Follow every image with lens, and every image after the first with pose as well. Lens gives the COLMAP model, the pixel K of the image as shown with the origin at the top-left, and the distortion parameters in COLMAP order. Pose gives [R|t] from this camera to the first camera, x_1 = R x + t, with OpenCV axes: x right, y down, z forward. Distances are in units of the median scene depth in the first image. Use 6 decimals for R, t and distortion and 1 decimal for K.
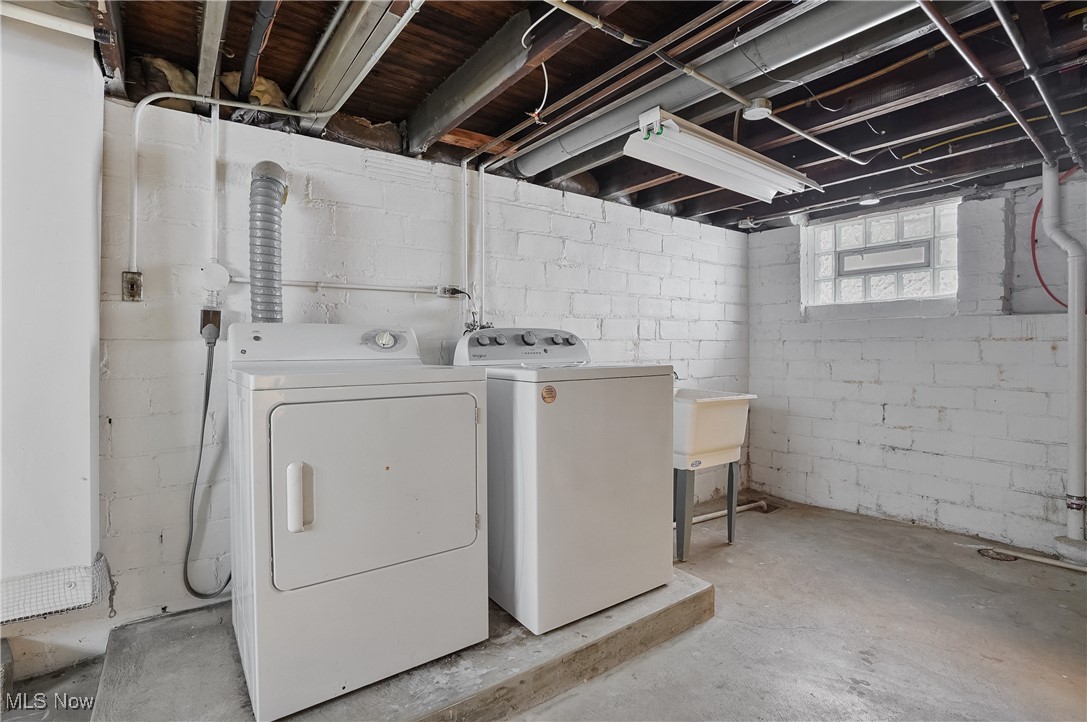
lens RADIAL K [[511.0, 0, 541.2], [0, 511.0, 372.2], [0, 0, 1]] dist [-0.065457, 0.028198]
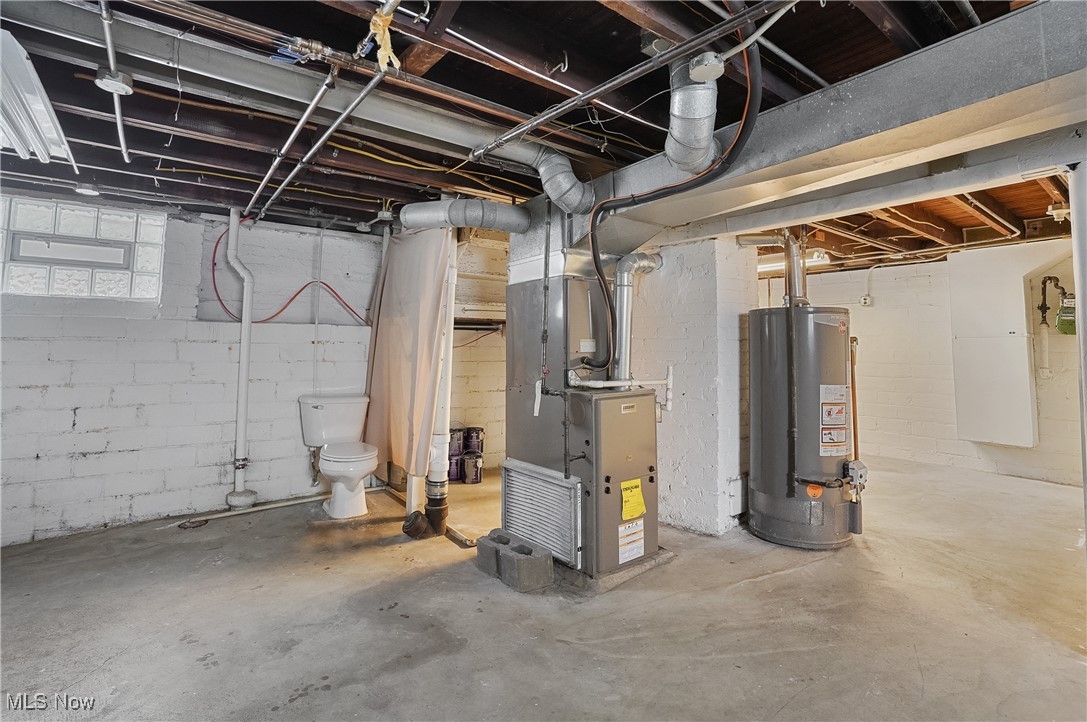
lens RADIAL K [[508.7, 0, 548.8], [0, 508.7, 359.2], [0, 0, 1]] dist [-0.067291, 0.031733]
pose [[0.006092, -0.013859, 0.999885, -0.254197], [0.039282, 0.999135, 0.013609, -0.005884], [-0.999210, 0.039195, 0.006631, 0.132792]]
